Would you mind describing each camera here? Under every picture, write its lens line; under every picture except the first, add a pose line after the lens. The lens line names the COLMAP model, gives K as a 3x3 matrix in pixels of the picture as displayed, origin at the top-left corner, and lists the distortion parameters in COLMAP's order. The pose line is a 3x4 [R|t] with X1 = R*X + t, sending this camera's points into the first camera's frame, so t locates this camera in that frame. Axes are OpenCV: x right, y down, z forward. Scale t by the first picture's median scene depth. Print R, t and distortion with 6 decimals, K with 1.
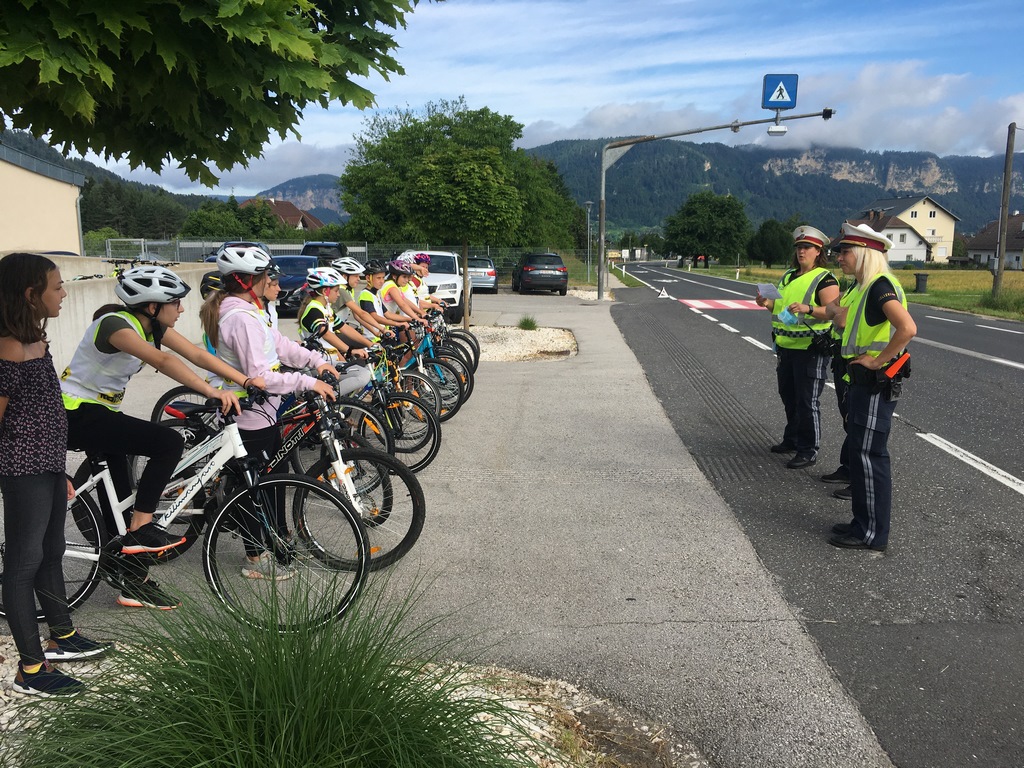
lens RADIAL K [[873.3, 0, 515.6], [0, 873.3, 377.8], [0, 0, 1]] dist [0.091640, -0.124434]
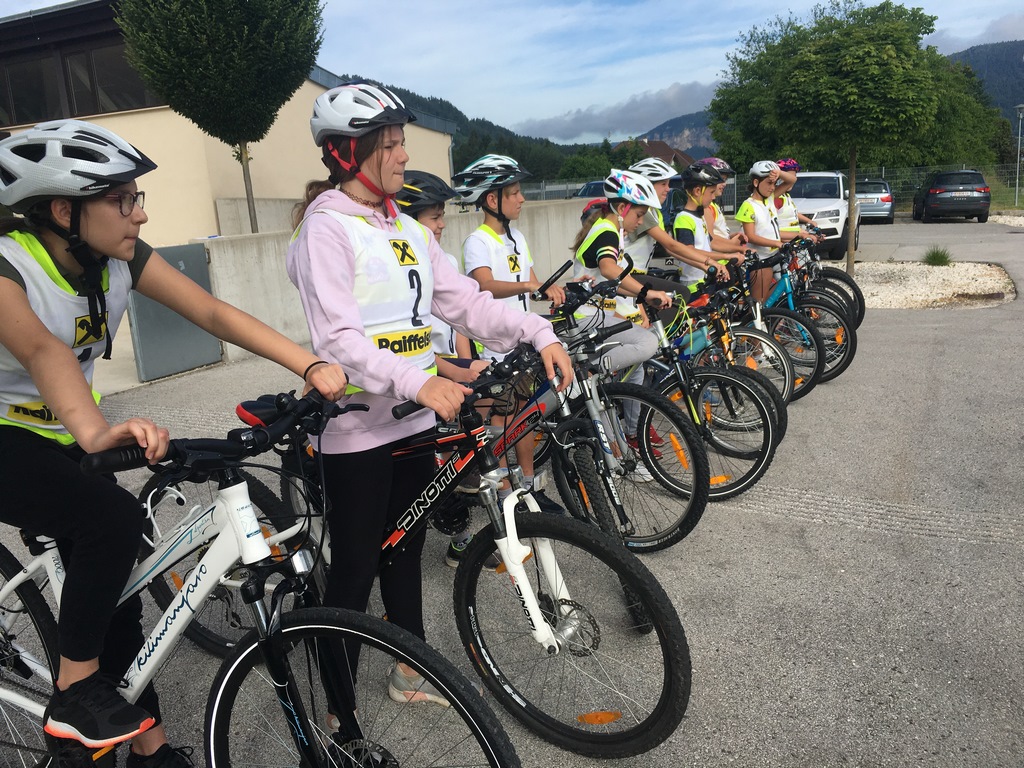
lens RADIAL K [[873.3, 0, 515.6], [0, 873.3, 377.8], [0, 0, 1]] dist [0.091640, -0.124434]
pose [[0.914026, 0.034548, -0.404183, -0.005853], [-0.008075, 0.997719, 0.067020, -0.005431], [0.405576, -0.057994, 0.912220, 0.126877]]
